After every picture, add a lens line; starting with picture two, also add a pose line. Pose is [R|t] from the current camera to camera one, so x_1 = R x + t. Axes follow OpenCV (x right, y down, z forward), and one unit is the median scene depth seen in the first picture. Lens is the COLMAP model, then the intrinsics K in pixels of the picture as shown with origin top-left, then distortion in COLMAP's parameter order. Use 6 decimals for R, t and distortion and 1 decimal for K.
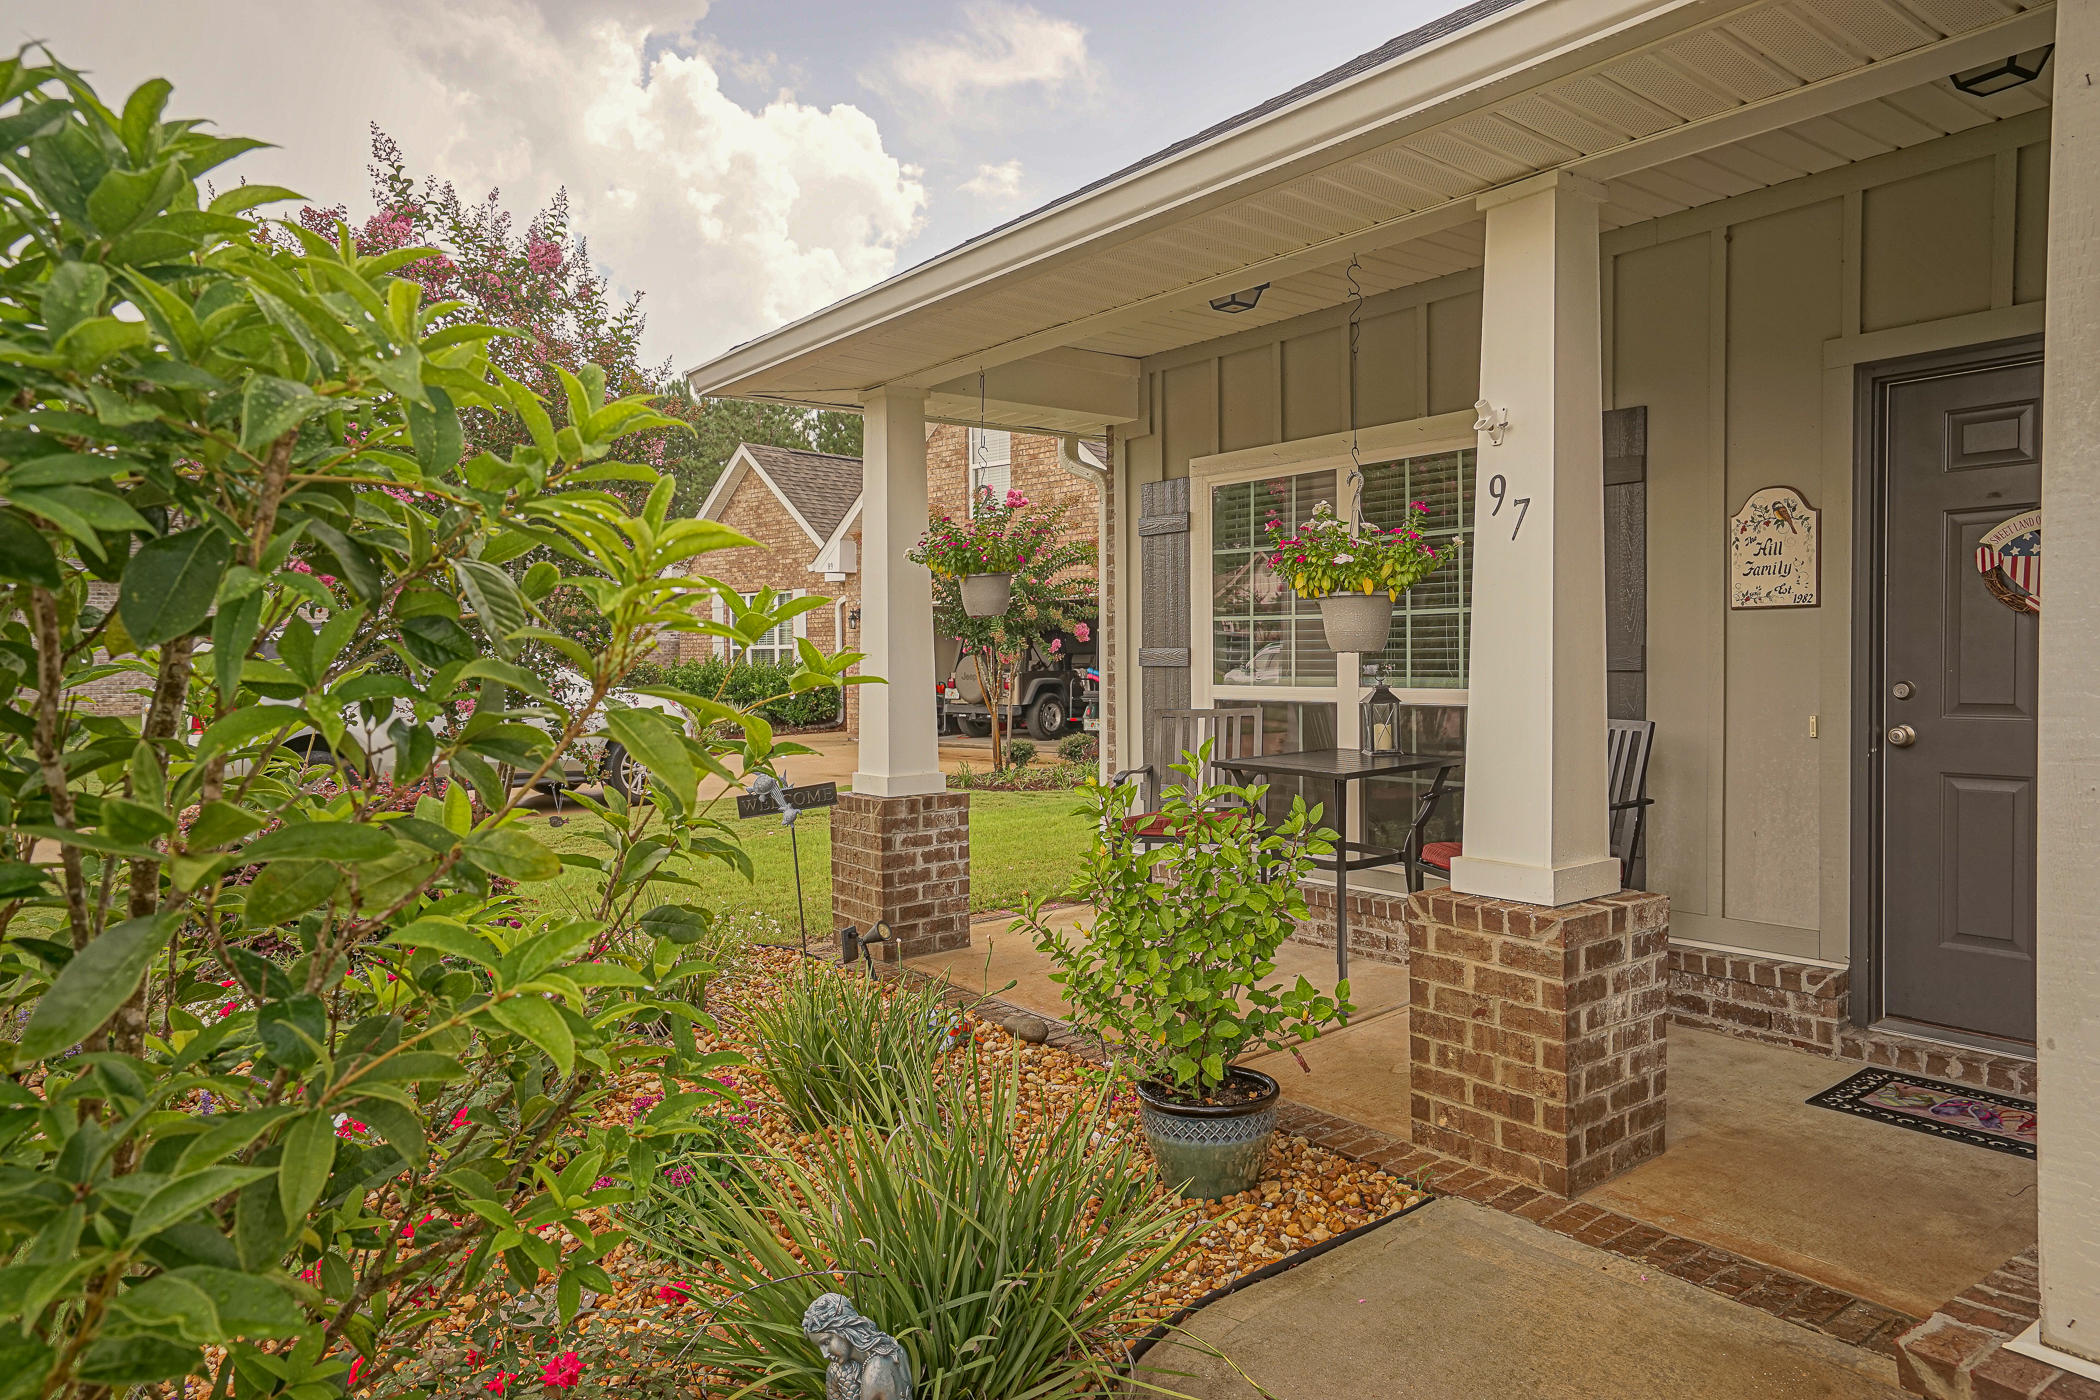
lens RADIAL K [[1346.7, 0, 1047.9], [0, 1346.7, 682.8], [0, 0, 1]] dist [-0.004175, 0.001221]
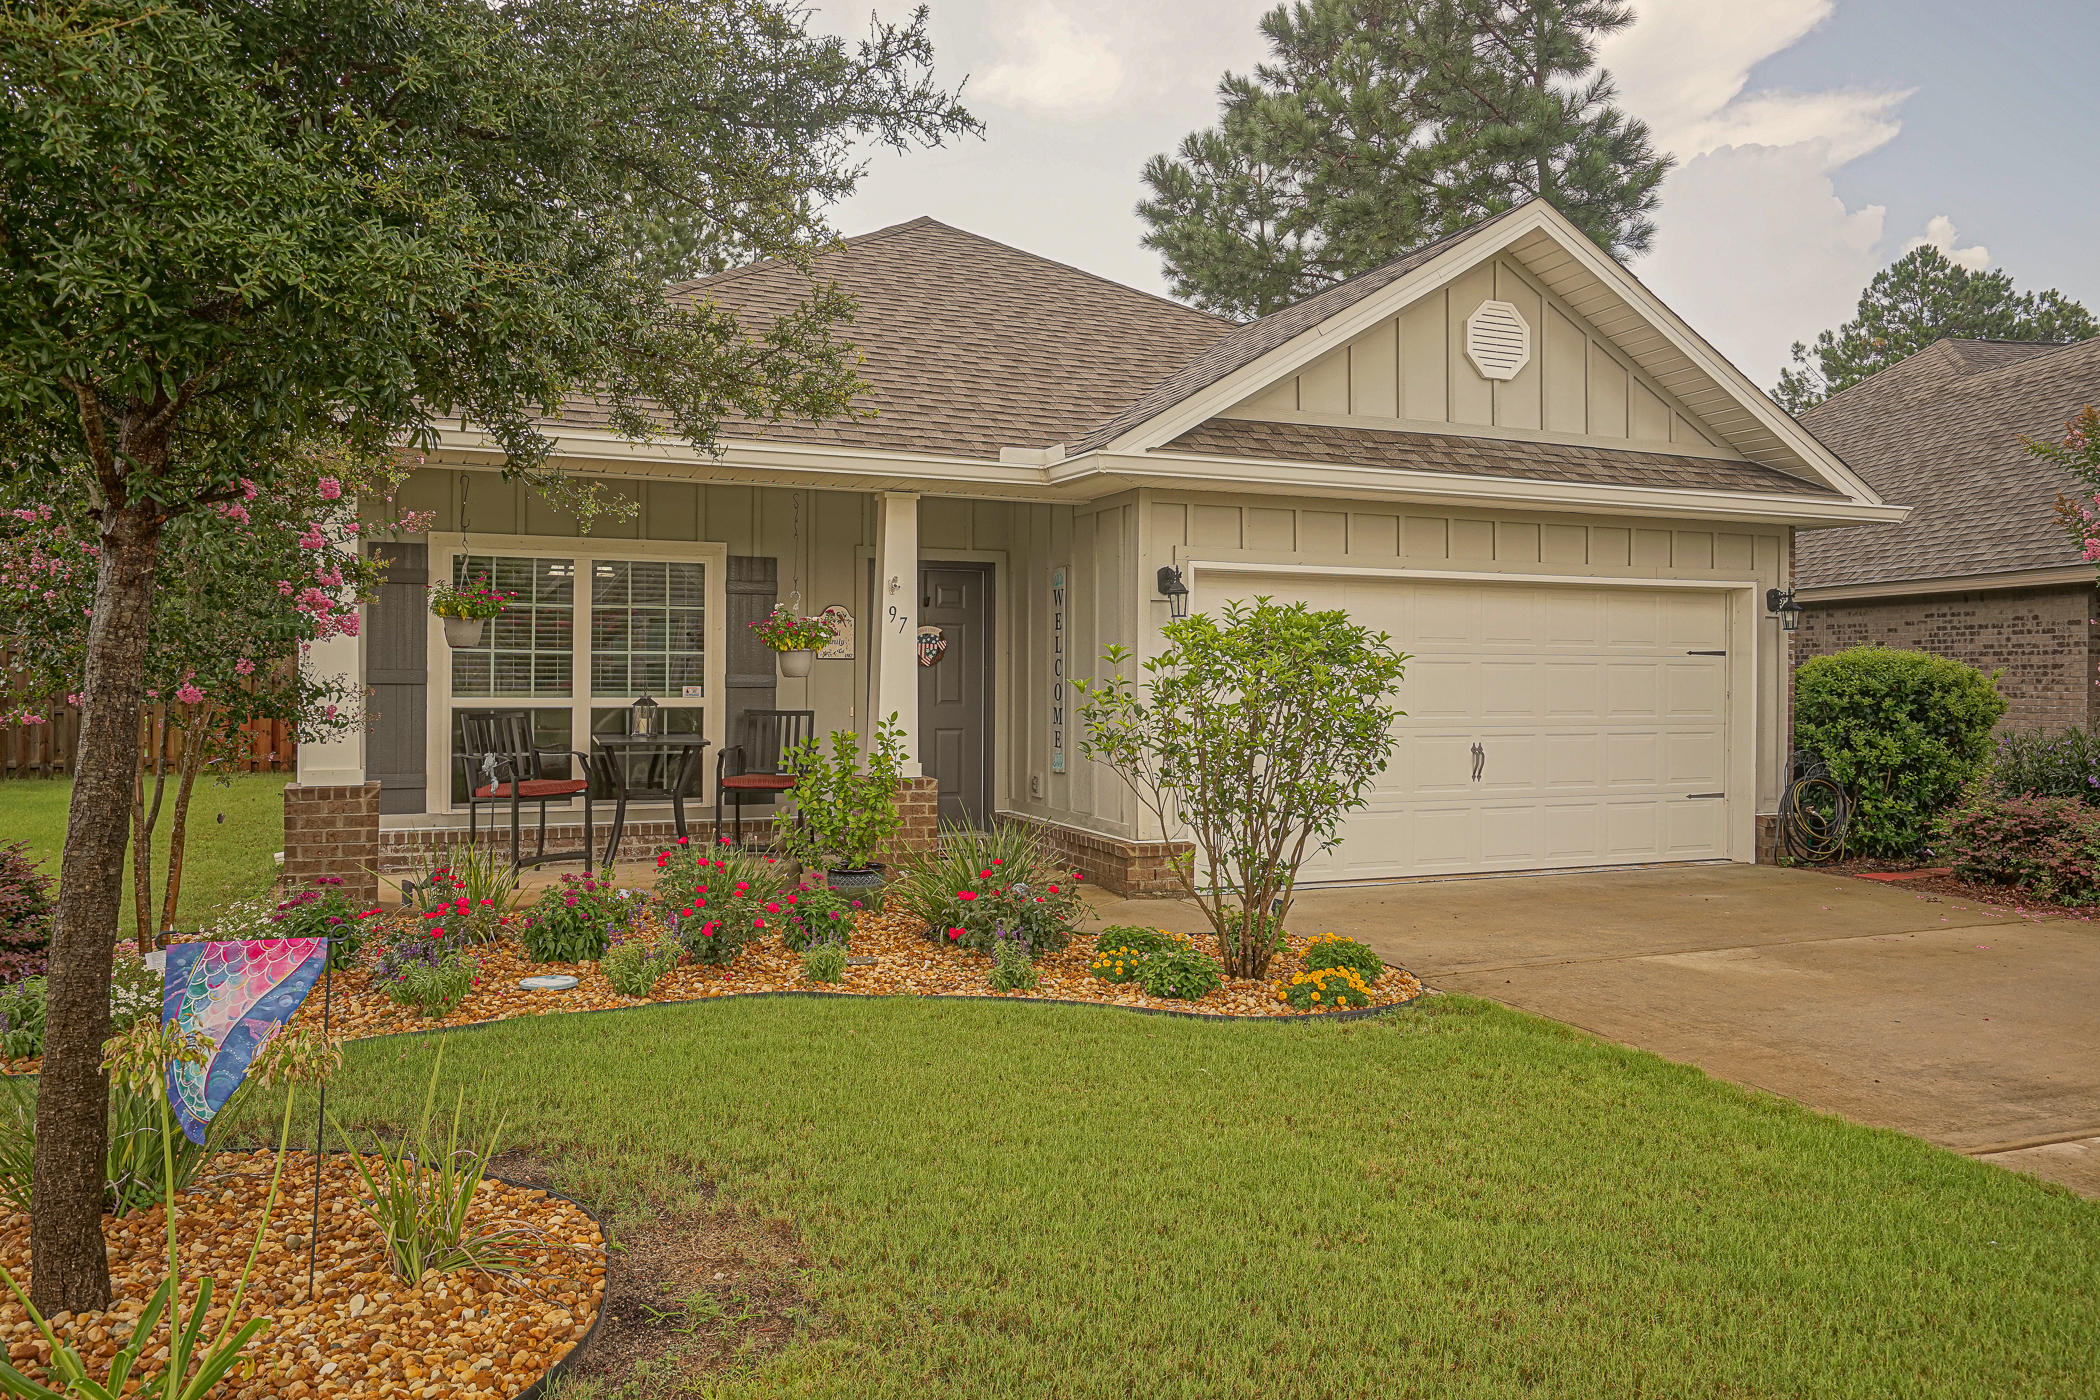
lens RADIAL K [[1512.5, 0, 1049.3], [0, 1512.5, 693.5], [0, 0, 1]] dist [0.007066, 0.000827]
pose [[0.255958, 0.002073, 0.966686, -1.607253], [0.010974, 0.999927, -0.005050, 0.015907], [-0.966626, 0.011901, 0.255917, 0.014558]]
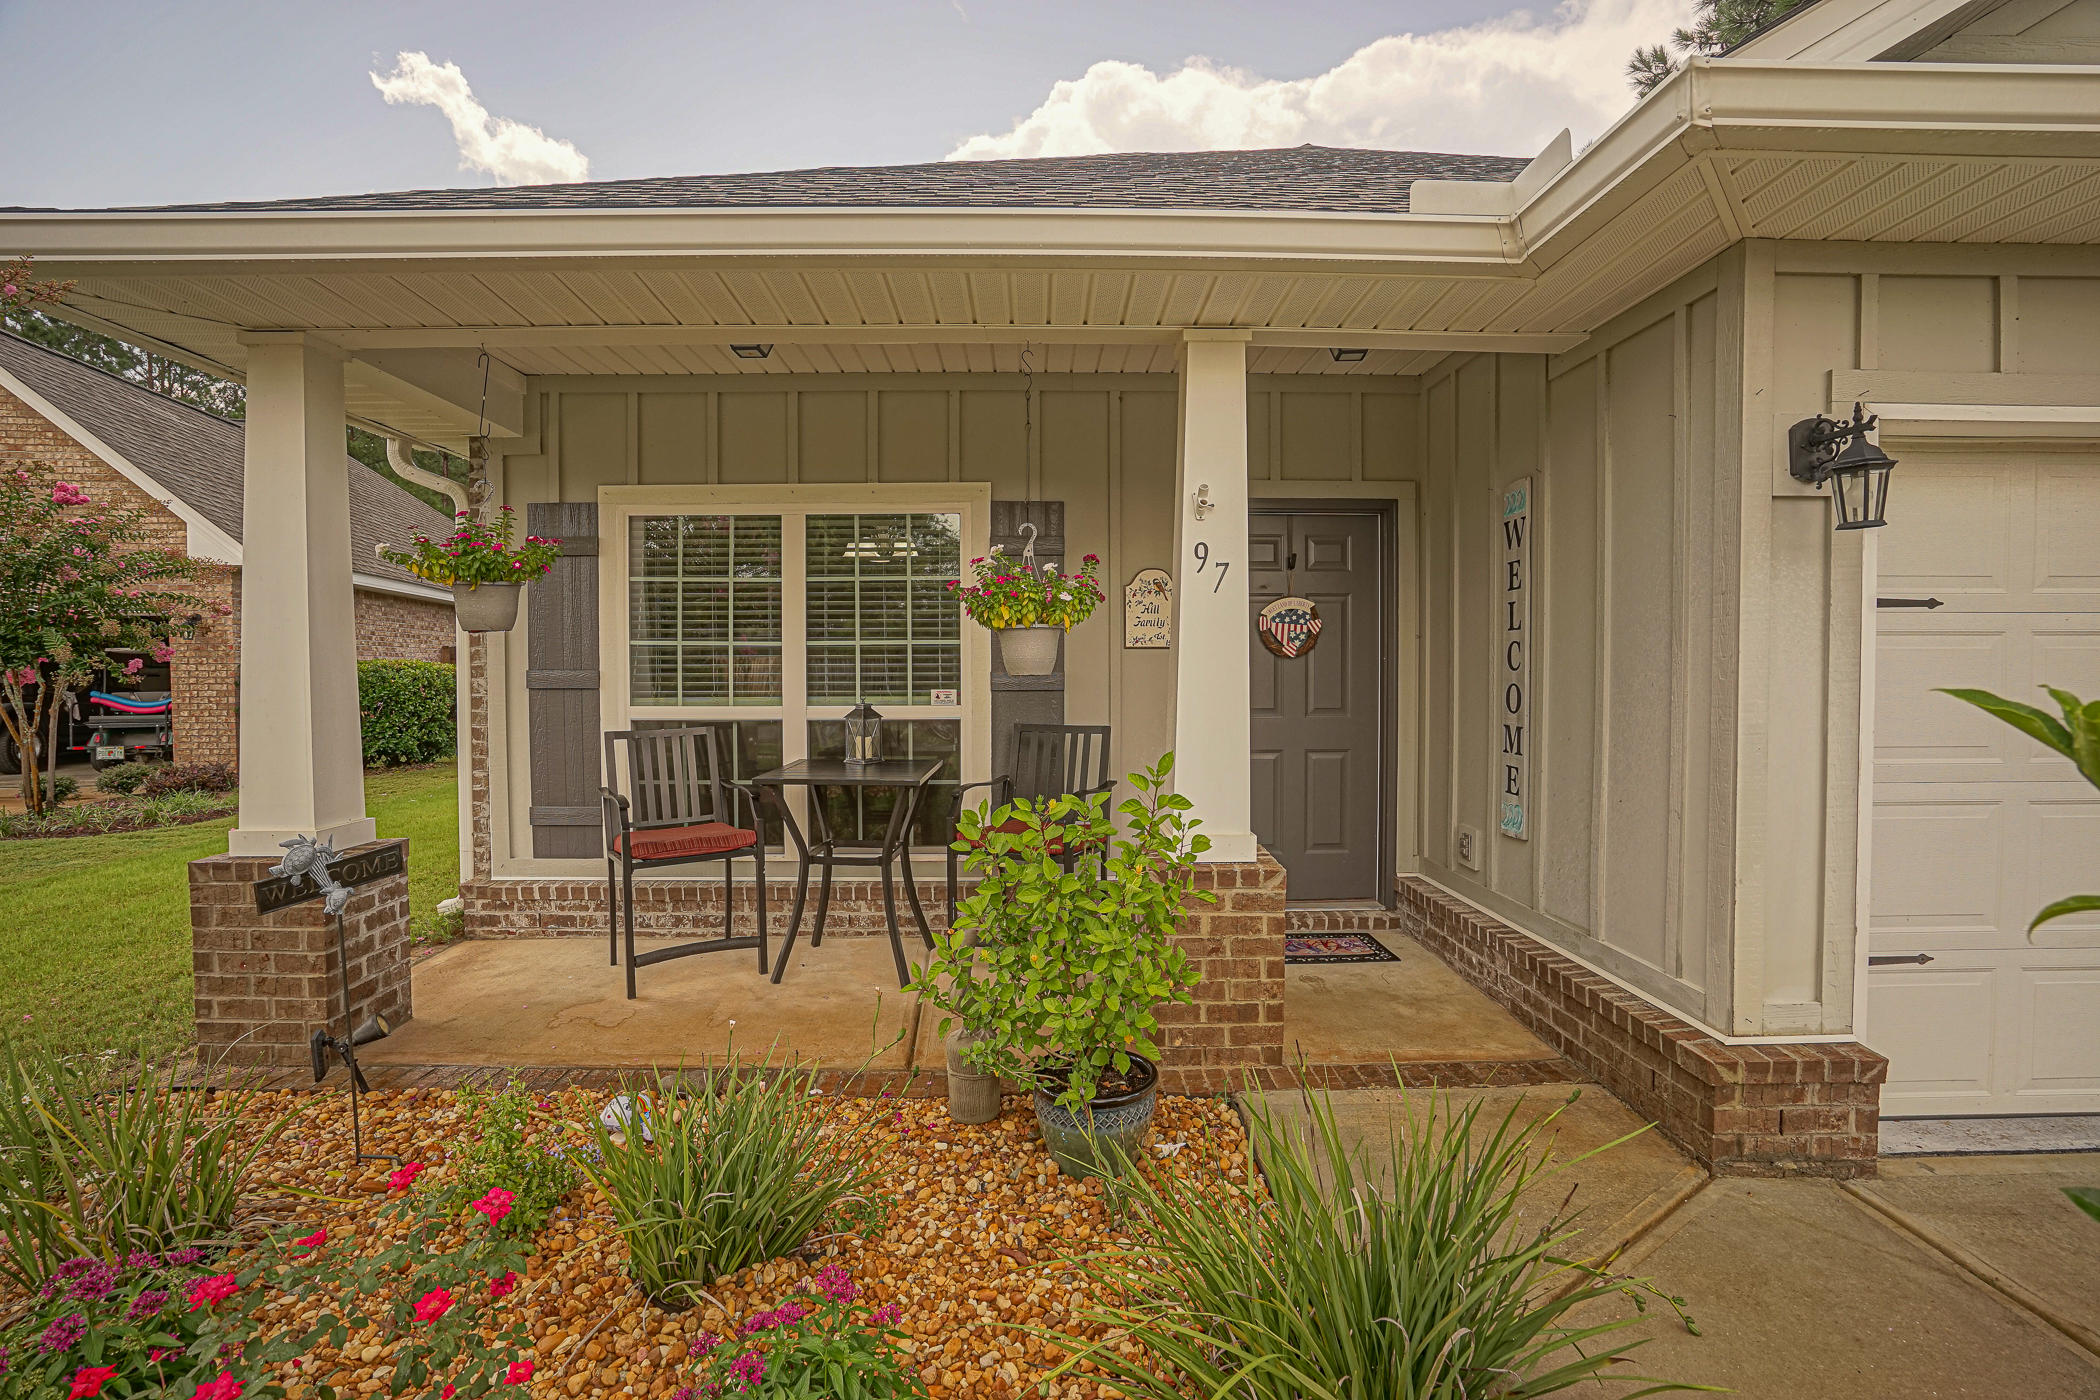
lens RADIAL K [[974.1, 0, 1046.9], [0, 974.1, 701.6], [0, 0, 1]] dist [-0.058513, 0.020194]
pose [[0.594883, -0.014303, 0.803685, -0.372201], [0.012452, 0.999886, 0.008578, -0.005896], [-0.803716, 0.004905, 0.594993, 0.395941]]
